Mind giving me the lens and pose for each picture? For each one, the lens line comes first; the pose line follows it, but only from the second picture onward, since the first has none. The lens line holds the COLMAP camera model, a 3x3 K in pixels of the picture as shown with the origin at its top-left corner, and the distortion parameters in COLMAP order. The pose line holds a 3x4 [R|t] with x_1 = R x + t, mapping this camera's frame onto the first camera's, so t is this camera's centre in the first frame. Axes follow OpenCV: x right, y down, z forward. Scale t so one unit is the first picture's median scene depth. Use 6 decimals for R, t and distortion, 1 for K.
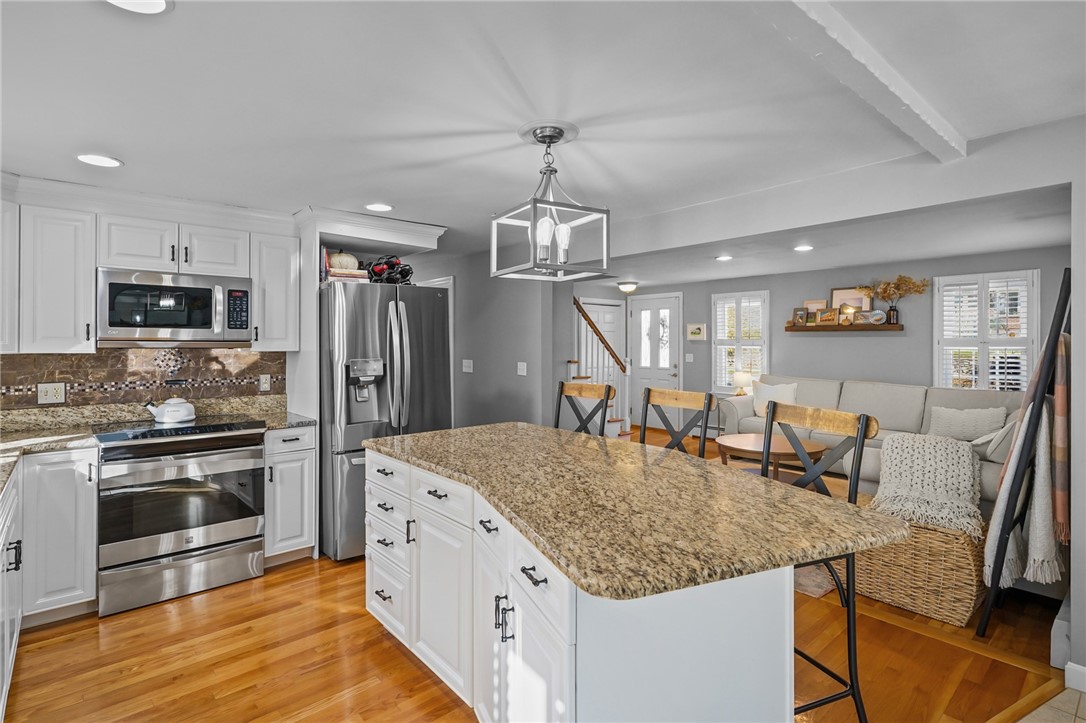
lens RADIAL K [[538.6, 0, 540.3], [0, 538.6, 341.9], [0, 0, 1]] dist [-0.001014, -0.000007]
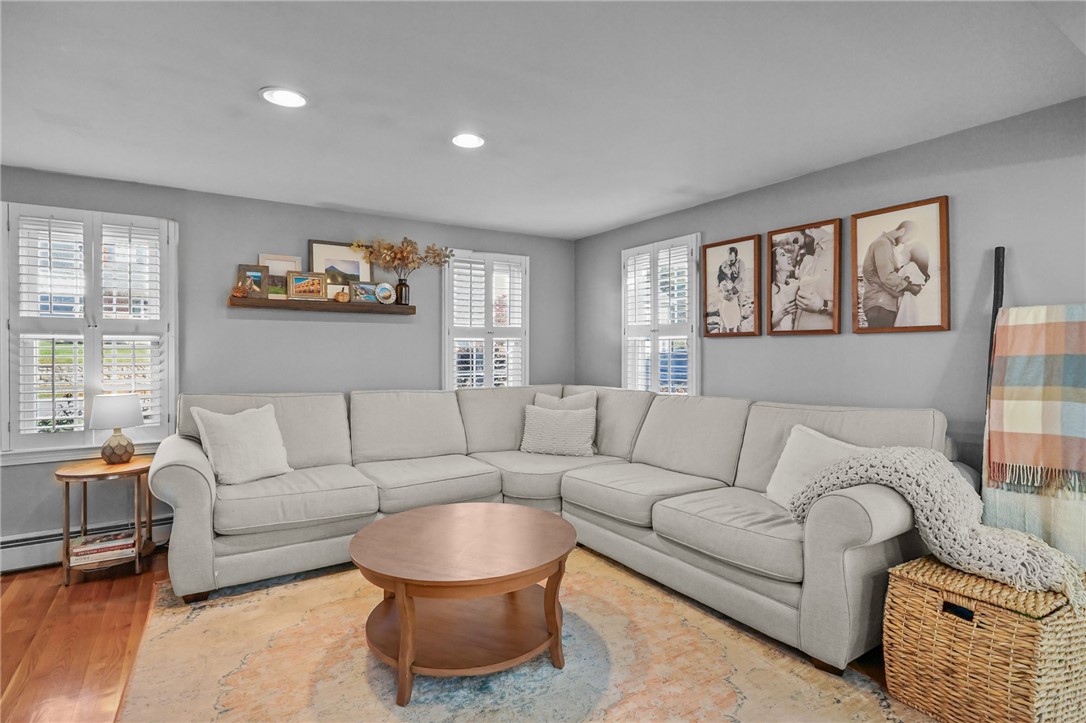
lens RADIAL K [[546.8, 0, 552.3], [0, 546.8, 338.3], [0, 0, 1]] dist [0.001075, -0.000365]
pose [[0.127873, 0.016316, 0.991656, -0.044605], [0.000029, 0.999865, -0.016455, 0.037773], [-0.991791, 0.002133, 0.127855, 1.227629]]
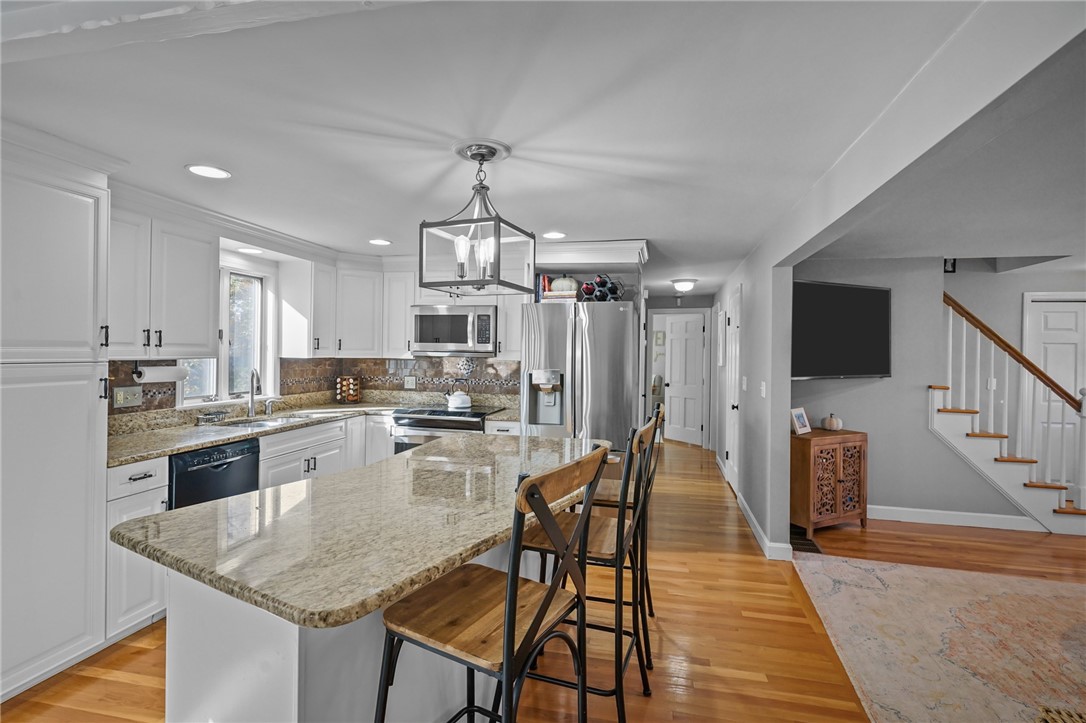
lens RADIAL K [[524.1, 0, 540.4], [0, 524.1, 353.3], [0, 0, 1]] dist [0.005214, -0.001808]
pose [[0.590313, 0.011925, -0.807086, 0.573725], [-0.013826, 0.999894, 0.004662, -0.007303], [0.807056, 0.008407, 0.590415, 0.328521]]
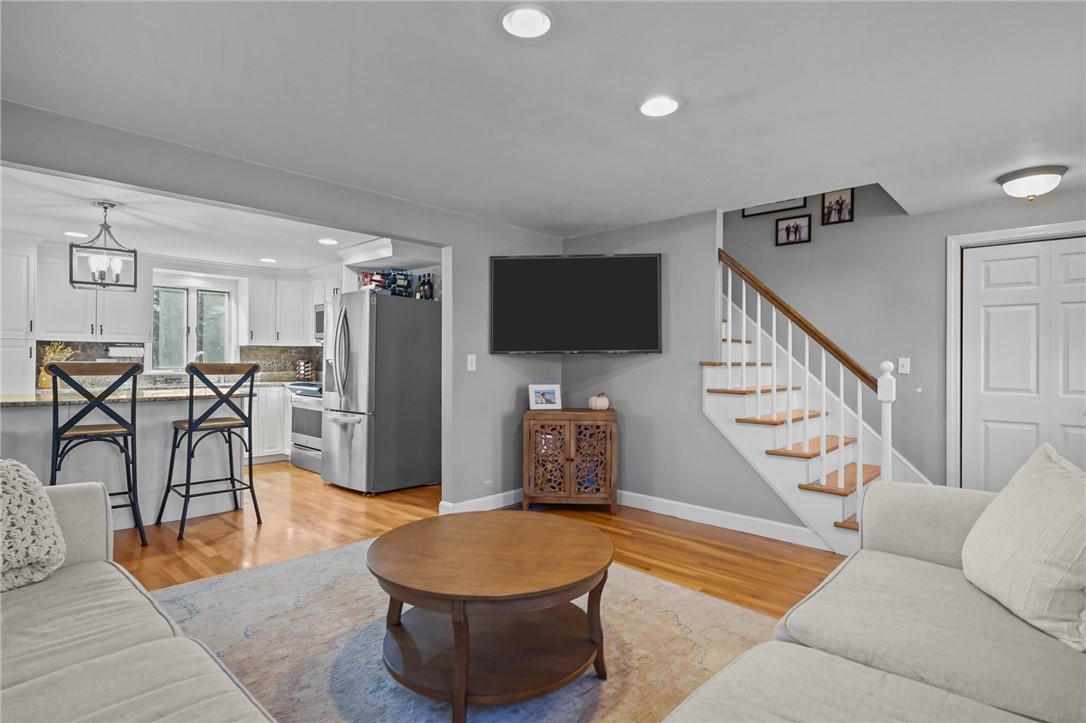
lens RADIAL K [[548.7, 0, 543.0], [0, 548.7, 361.5], [0, 0, 1]] dist [0.002755, -0.000201]
pose [[0.106546, 0.005500, -0.994293, 1.208669], [-0.003085, 0.999982, 0.005201, 0.058875], [0.994303, 0.002513, 0.106561, 1.406312]]
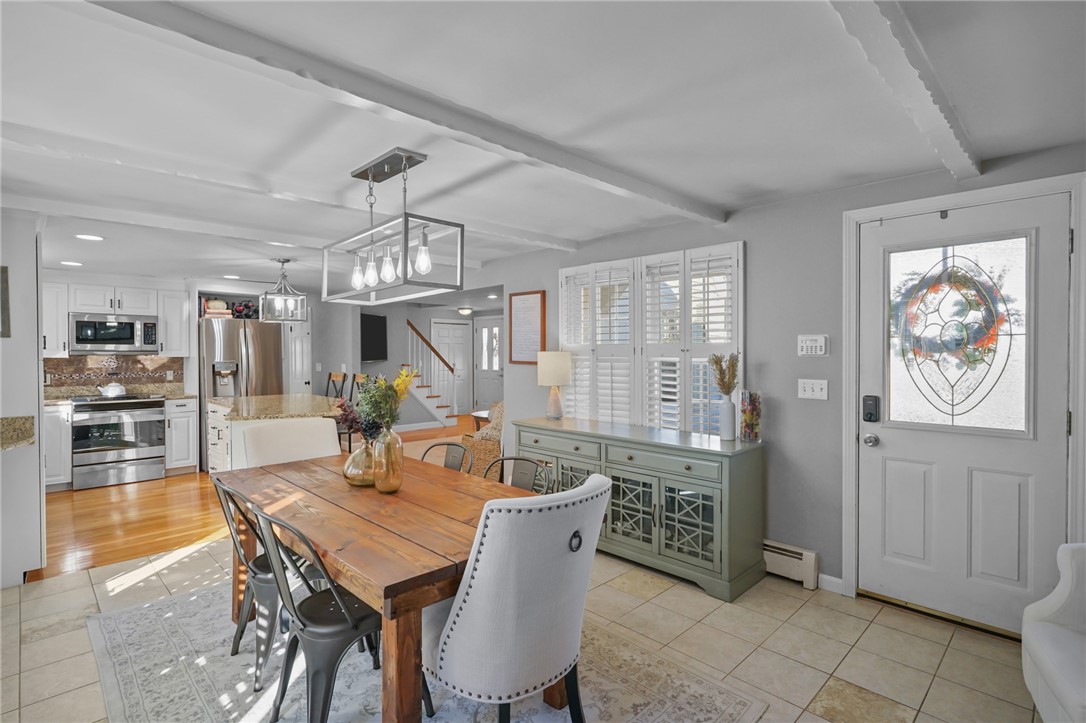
lens RADIAL K [[531.0, 0, 540.9], [0, 531.0, 358.0], [0, 0, 1]] dist [-0.001316, 0.000099]
pose [[0.997822, -0.001696, 0.065935, 0.614396], [0.000855, 0.999918, 0.012794, -0.000429], [-0.065952, -0.012710, 0.997742, -0.842408]]
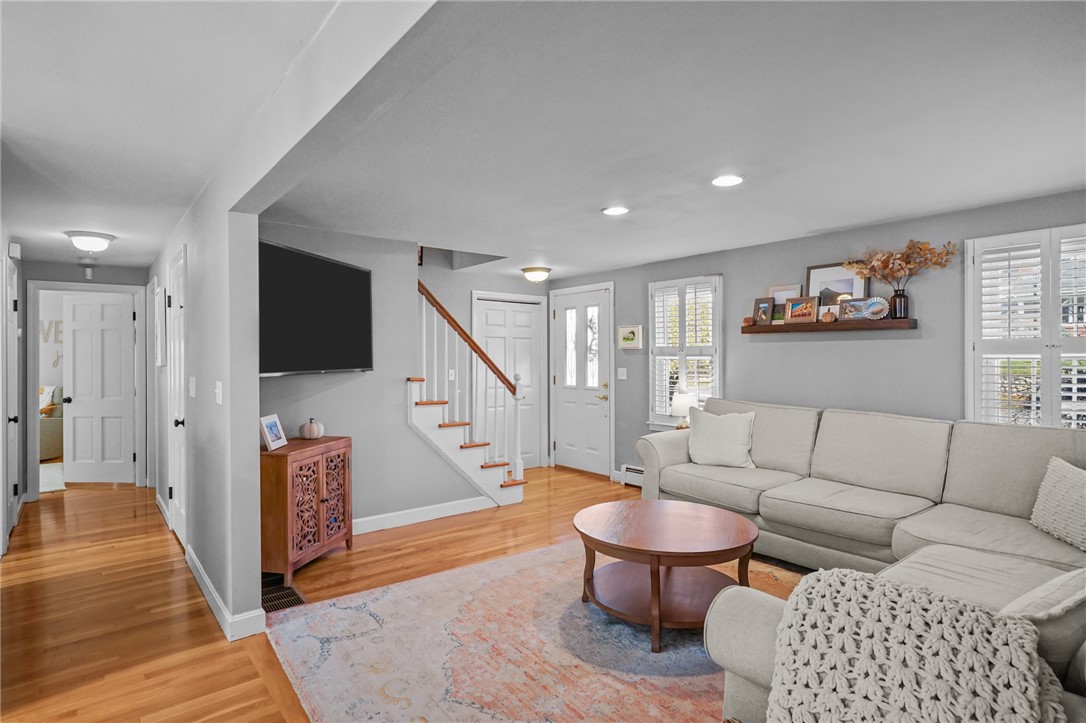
lens RADIAL K [[566.0, 0, 540.9], [0, 566.0, 358.7], [0, 0, 1]] dist [-0.000696, -0.000214]
pose [[0.999380, -0.003167, -0.035064, 0.450249], [0.003208, 0.999994, 0.001120, 0.019592], [0.035060, -0.001232, 0.999384, 0.566542]]
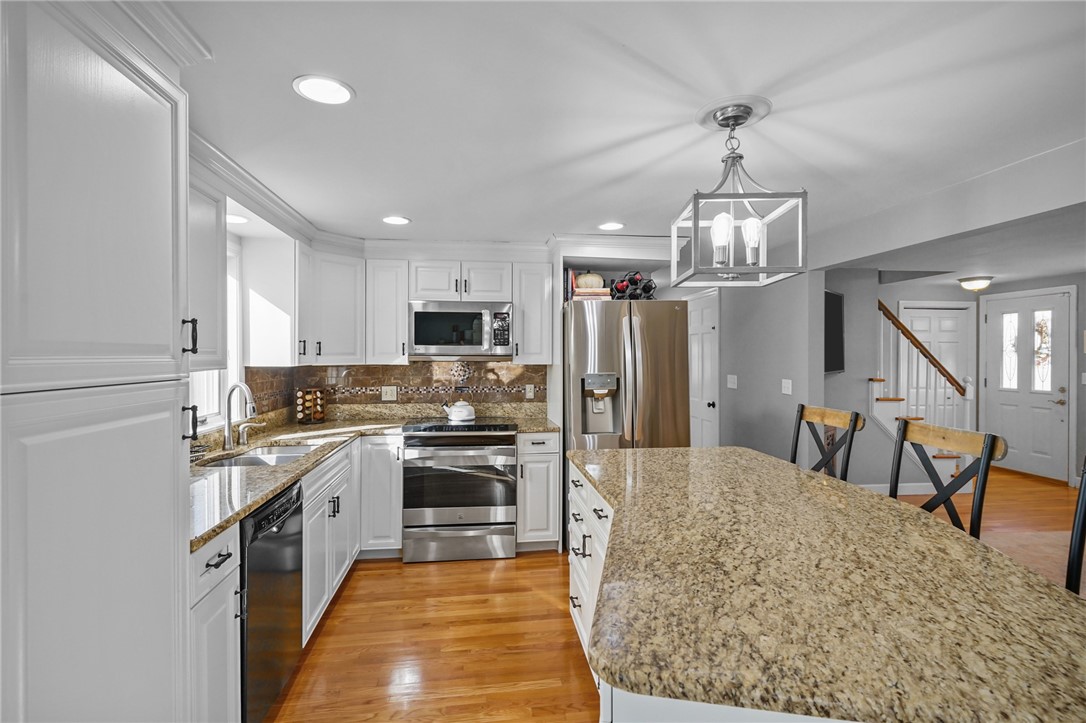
lens RADIAL K [[521.8, 0, 539.6], [0, 521.8, 357.5], [0, 0, 1]] dist [0.002909, -0.000600]
pose [[0.830279, 0.003036, -0.557340, 0.145074], [0.000090, 0.999984, 0.005580, -0.003922], [0.557348, -0.004683, 0.830266, 0.090469]]
